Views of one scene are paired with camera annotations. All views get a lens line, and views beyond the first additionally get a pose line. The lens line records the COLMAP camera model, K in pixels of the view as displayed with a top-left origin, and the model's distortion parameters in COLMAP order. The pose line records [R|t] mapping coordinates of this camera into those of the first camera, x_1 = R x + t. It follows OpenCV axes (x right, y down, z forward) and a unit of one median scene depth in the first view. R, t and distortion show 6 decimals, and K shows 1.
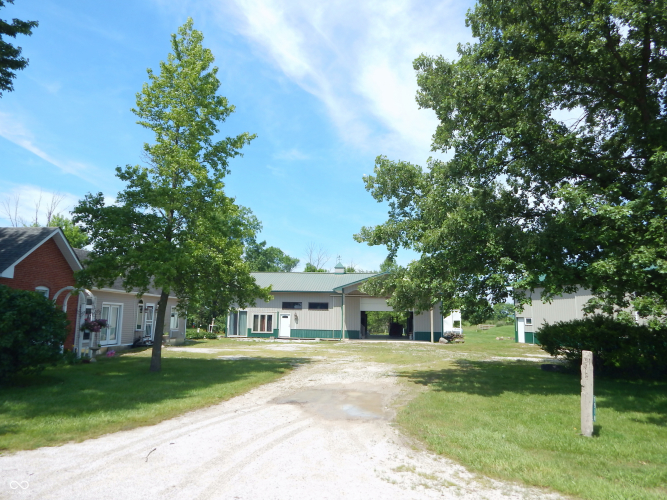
lens RADIAL K [[471.7, 0, 336.0], [0, 471.7, 249.5], [0, 0, 1]] dist [0.029892, -0.005172]
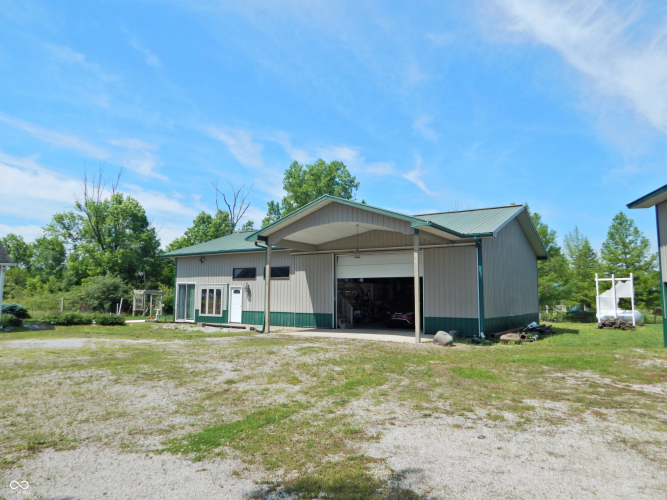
lens RADIAL K [[471.7, 0, 336.0], [0, 471.7, 249.5], [0, 0, 1]] dist [0.029892, -0.005172]
pose [[0.895513, -0.052650, -0.441910, 0.290263], [0.069144, 0.997379, 0.021288, 0.083011], [0.439631, -0.049620, 0.896807, 0.497477]]
